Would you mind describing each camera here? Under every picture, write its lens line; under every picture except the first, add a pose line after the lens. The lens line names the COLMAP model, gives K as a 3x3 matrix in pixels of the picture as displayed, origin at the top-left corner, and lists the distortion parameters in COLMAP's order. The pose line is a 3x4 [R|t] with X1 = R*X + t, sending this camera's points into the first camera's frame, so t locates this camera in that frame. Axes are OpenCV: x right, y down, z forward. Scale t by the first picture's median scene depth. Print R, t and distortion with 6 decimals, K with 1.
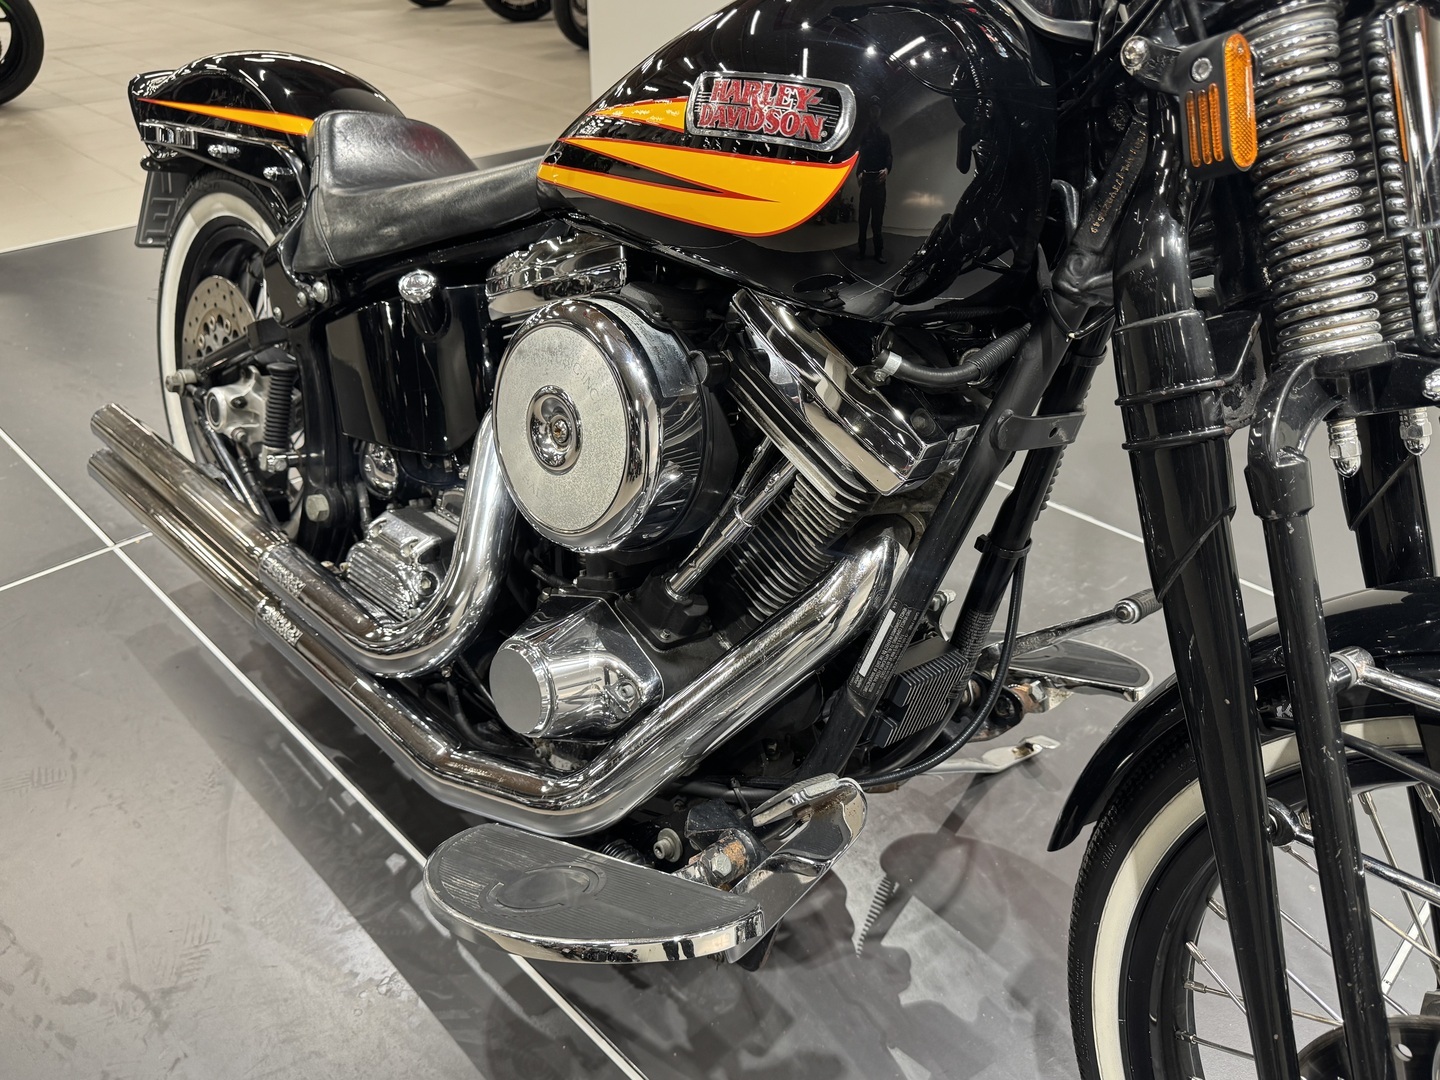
lens RADIAL K [[1097.4, 0, 722.9], [0, 1097.4, 541.6], [0, 0, 1]] dist [0.137534, -0.252226]
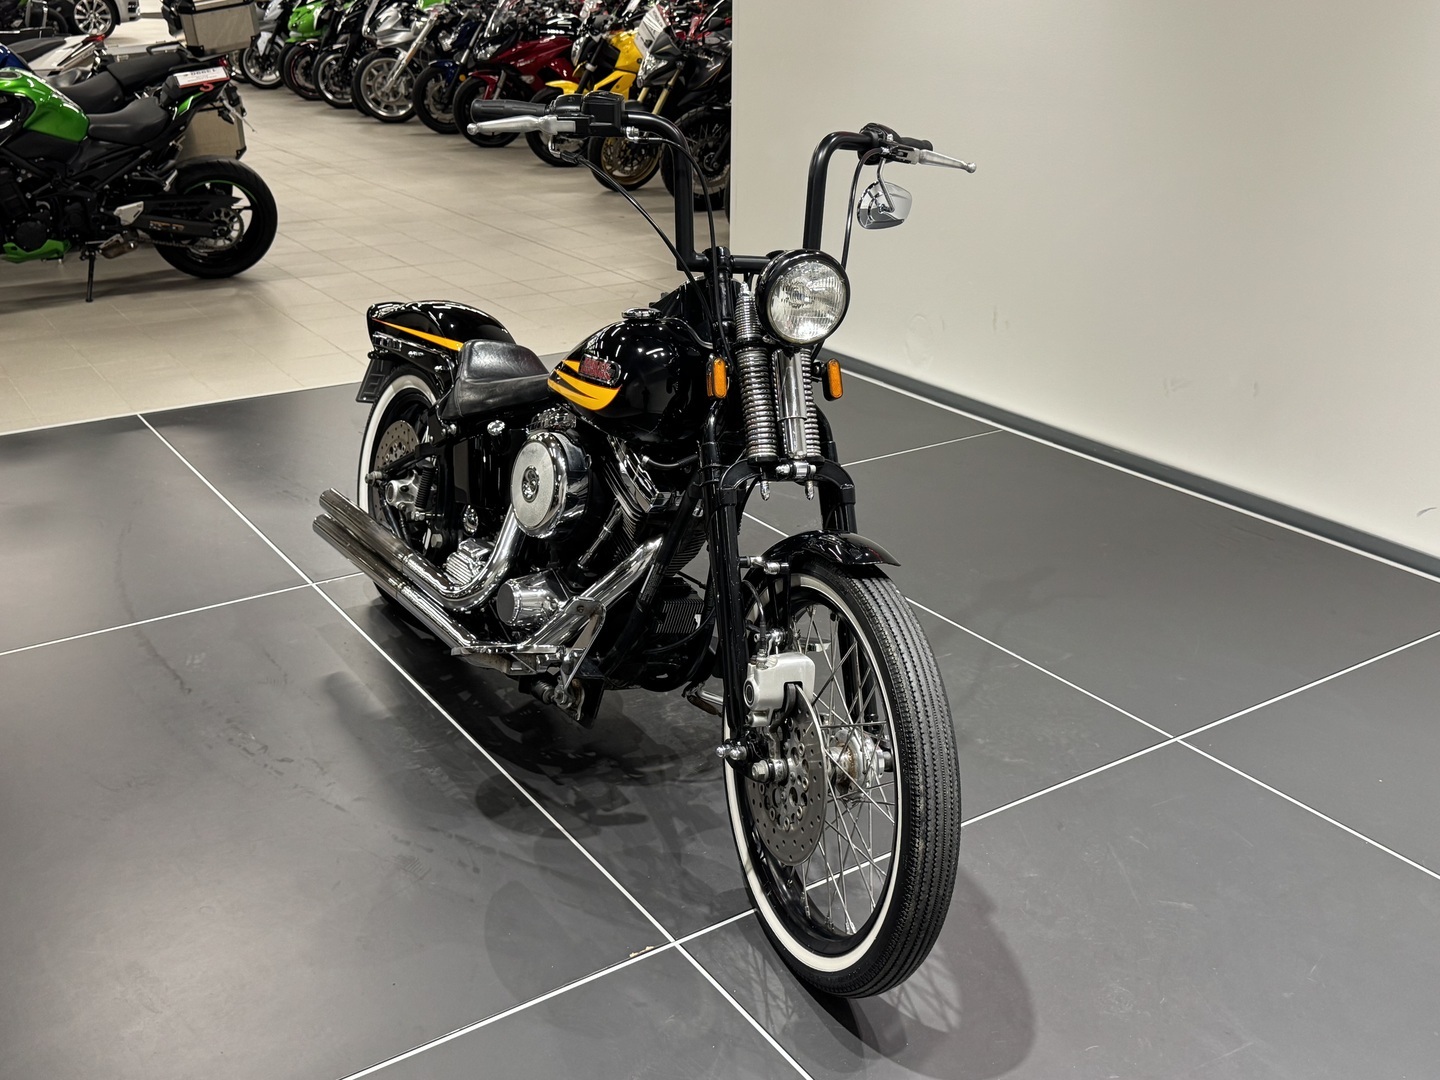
lens RADIAL K [[1471.3, 0, 715.6], [0, 1471.3, 538.4], [0, 0, 1]] dist [0.191674, -0.331838]
pose [[0.979586, 0.072490, -0.187498, 0.579573], [-0.106346, 0.978387, -0.177342, 0.367878], [0.170590, 0.193661, 0.966123, -1.367891]]
